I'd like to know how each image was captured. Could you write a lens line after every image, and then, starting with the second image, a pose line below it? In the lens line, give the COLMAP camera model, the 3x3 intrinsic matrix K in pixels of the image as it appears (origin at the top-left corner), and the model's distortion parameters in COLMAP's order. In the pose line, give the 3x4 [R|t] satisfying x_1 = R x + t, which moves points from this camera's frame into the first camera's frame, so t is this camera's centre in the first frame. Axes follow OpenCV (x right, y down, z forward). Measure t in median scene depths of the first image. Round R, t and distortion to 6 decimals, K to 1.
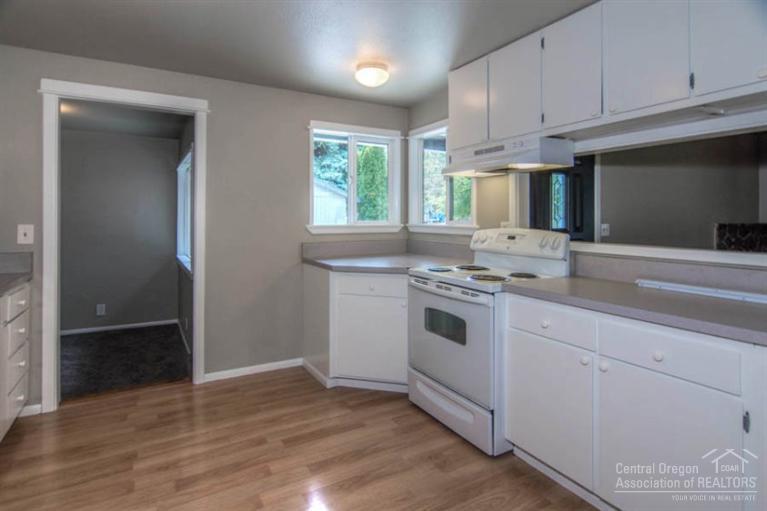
lens RADIAL K [[407.5, 0, 365.9], [0, 407.5, 213.5], [0, 0, 1]] dist [-0.000923, -0.000146]
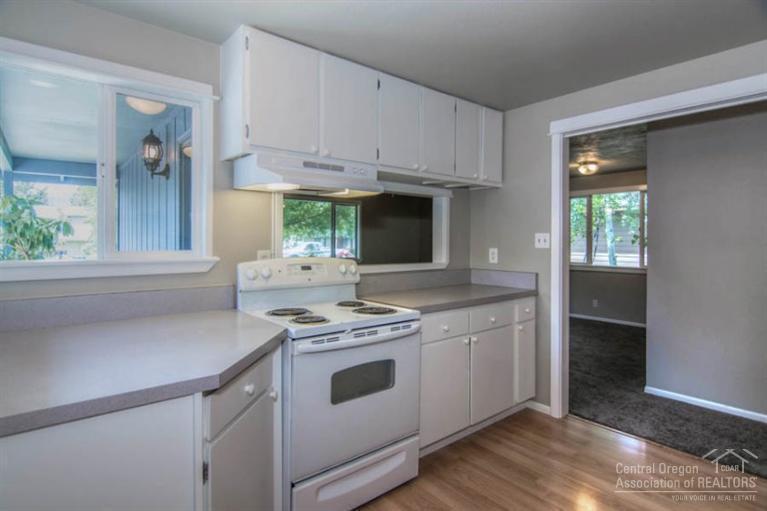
lens RADIAL K [[407.5, 0, 380.3], [0, 407.5, 244.6], [0, 0, 1]] dist [-0.000923, -0.000146]
pose [[-0.184177, -0.010221, 0.982840, -0.603758], [-0.009424, 0.999918, 0.008633, -0.000537], [-0.982848, -0.007672, -0.184258, 1.127483]]
